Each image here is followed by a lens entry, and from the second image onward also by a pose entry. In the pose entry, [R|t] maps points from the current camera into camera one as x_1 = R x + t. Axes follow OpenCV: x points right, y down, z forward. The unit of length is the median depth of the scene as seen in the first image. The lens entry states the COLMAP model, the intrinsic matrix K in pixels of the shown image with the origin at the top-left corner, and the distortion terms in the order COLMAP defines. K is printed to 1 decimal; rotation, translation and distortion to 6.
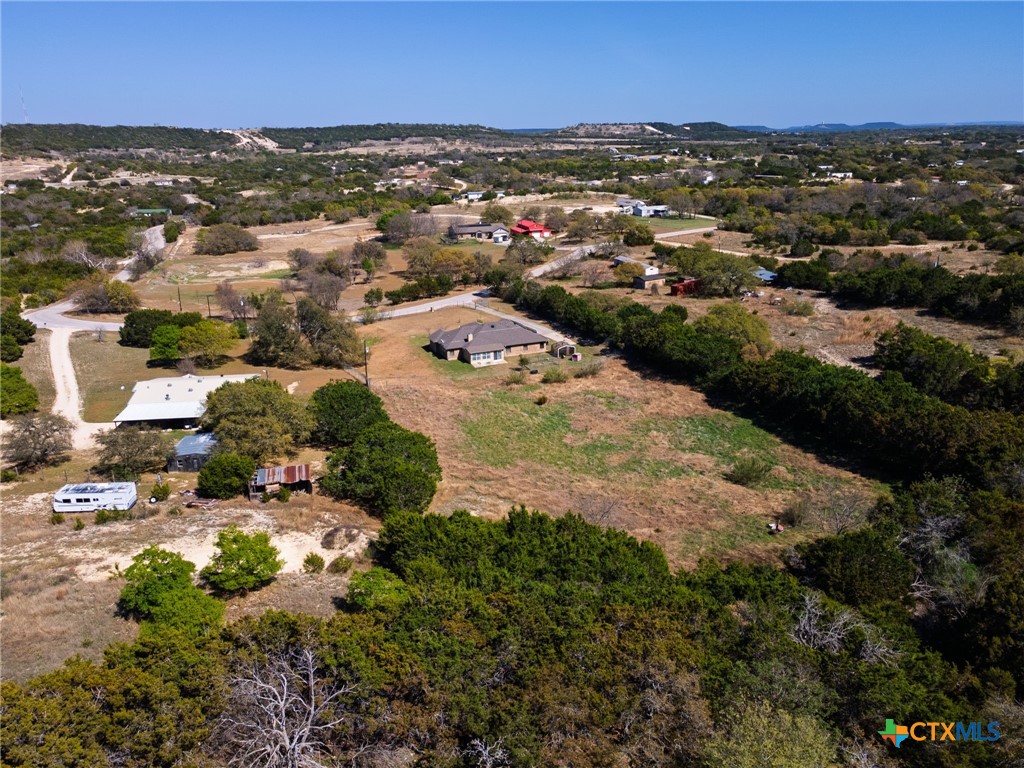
lens RADIAL K [[781.6, 0, 512.0], [0, 781.6, 384.0], [0, 0, 1]] dist [-0.006496, 0.051723]
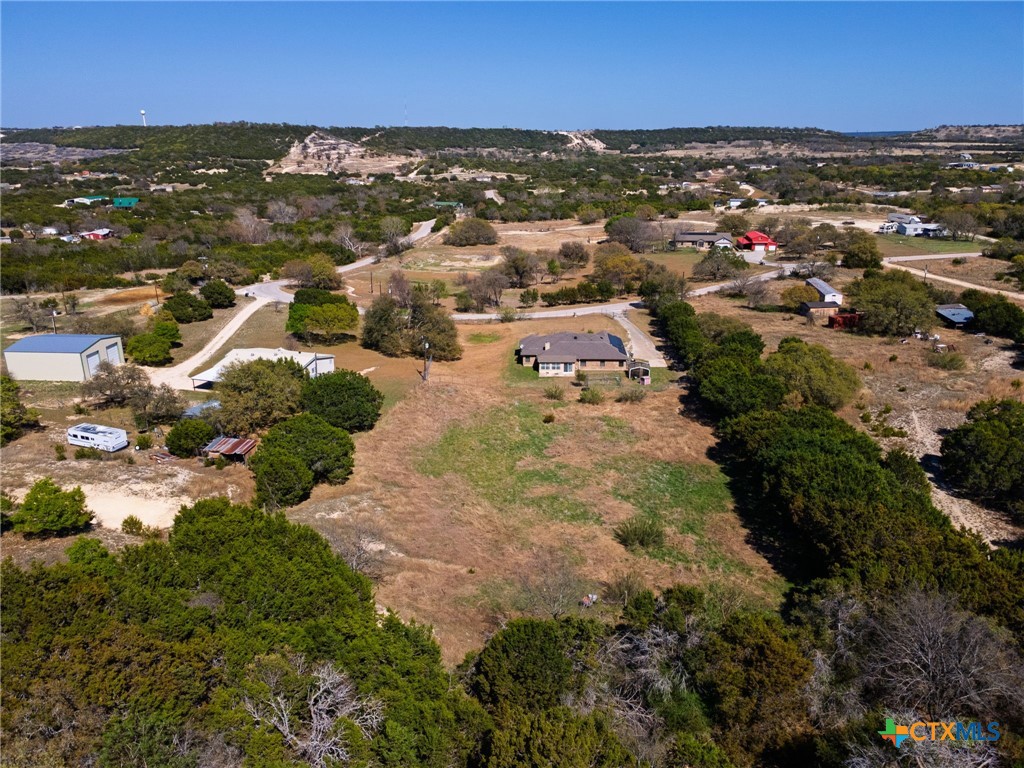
lens RADIAL K [[760.3, 0, 512.0], [0, 760.3, 384.0], [0, 0, 1]] dist [-0.002294, 0.051184]
pose [[0.908038, 0.140069, -0.394775, 0.062795], [-0.137713, 0.989873, 0.034455, -0.008289], [0.395603, 0.023080, 0.918132, 0.019183]]
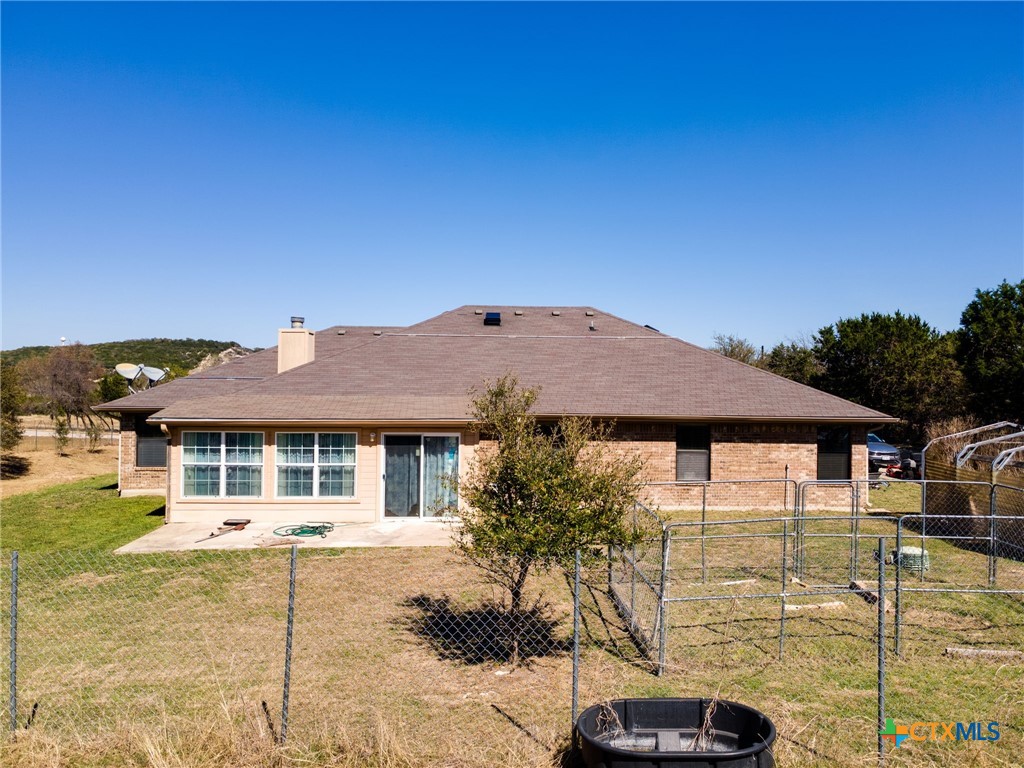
lens RADIAL K [[742.2, 0, 512.0], [0, 742.2, 384.0], [0, 0, 1]] dist [0.001339, -0.001225]
pose [[0.937400, 0.017814, -0.347800, 0.006689], [-0.125055, 0.949299, -0.288431, -0.004173], [0.325028, 0.313869, 0.892100, 0.189502]]
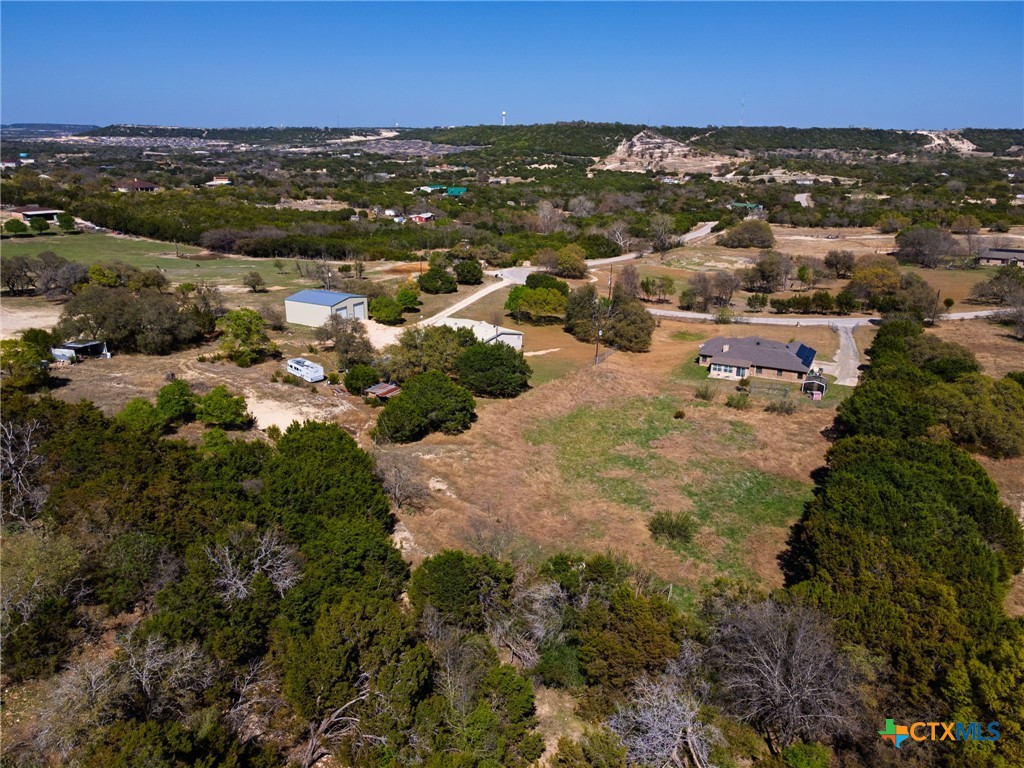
lens RADIAL K [[753.2, 0, 512.0], [0, 753.2, 384.0], [0, 0, 1]] dist [-0.003093, 0.071779]
pose [[0.650801, 0.256628, -0.714563, 0.098368], [-0.250055, 0.961085, 0.117421, -0.012880], [0.716890, 0.102263, 0.689646, 0.032294]]
